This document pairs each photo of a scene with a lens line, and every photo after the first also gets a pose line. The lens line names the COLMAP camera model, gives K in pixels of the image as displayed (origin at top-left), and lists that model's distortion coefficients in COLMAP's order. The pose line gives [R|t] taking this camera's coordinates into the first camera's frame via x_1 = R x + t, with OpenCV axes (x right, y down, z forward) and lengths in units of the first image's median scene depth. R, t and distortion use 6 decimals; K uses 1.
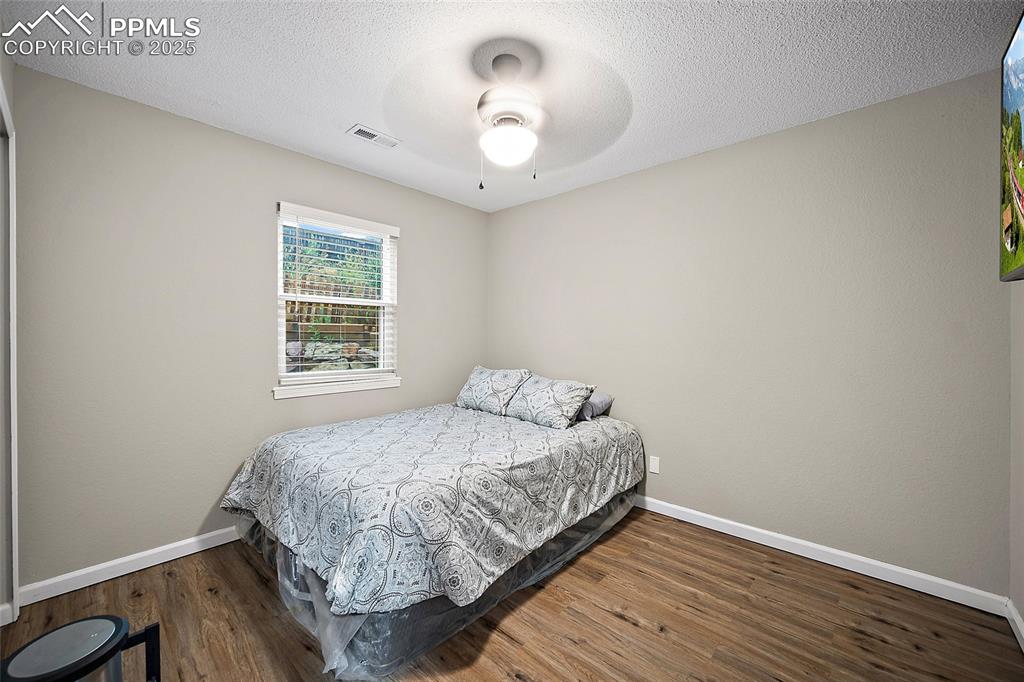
lens RADIAL K [[408.7, 0, 511.0], [0, 408.7, 328.2], [0, 0, 1]] dist [-0.002528, -0.000368]
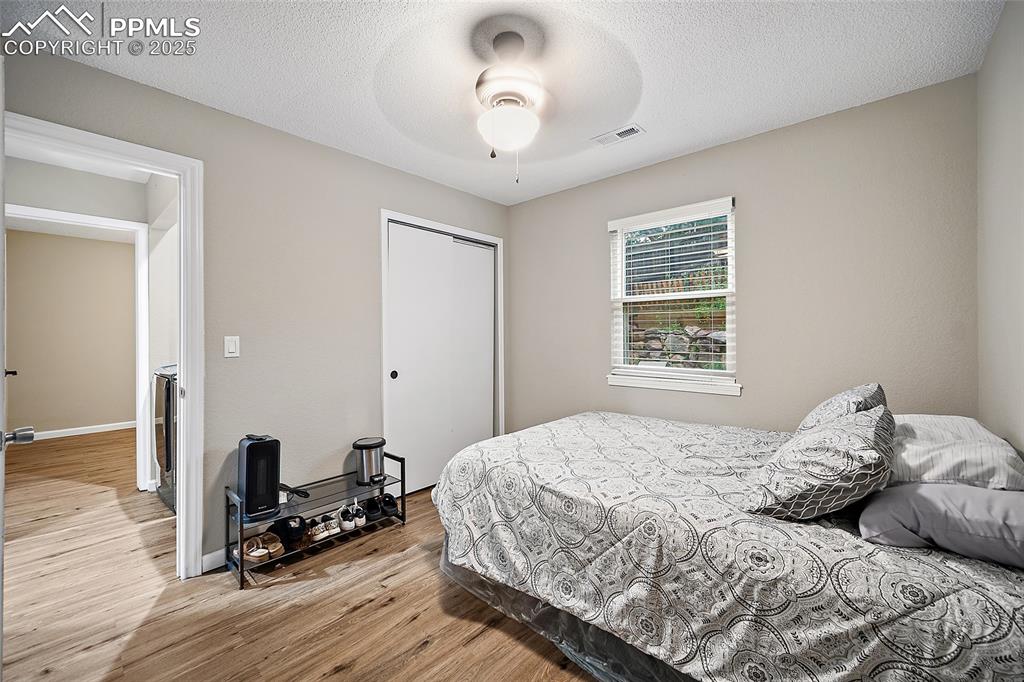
lens RADIAL K [[412.6, 0, 509.7], [0, 412.6, 320.5], [0, 0, 1]] dist [-0.002125, 0.000015]
pose [[0.002516, -0.033811, -0.999425, 0.820377], [0.026641, 0.999076, -0.033732, 0.019736], [0.999642, -0.026541, 0.003415, 0.880156]]
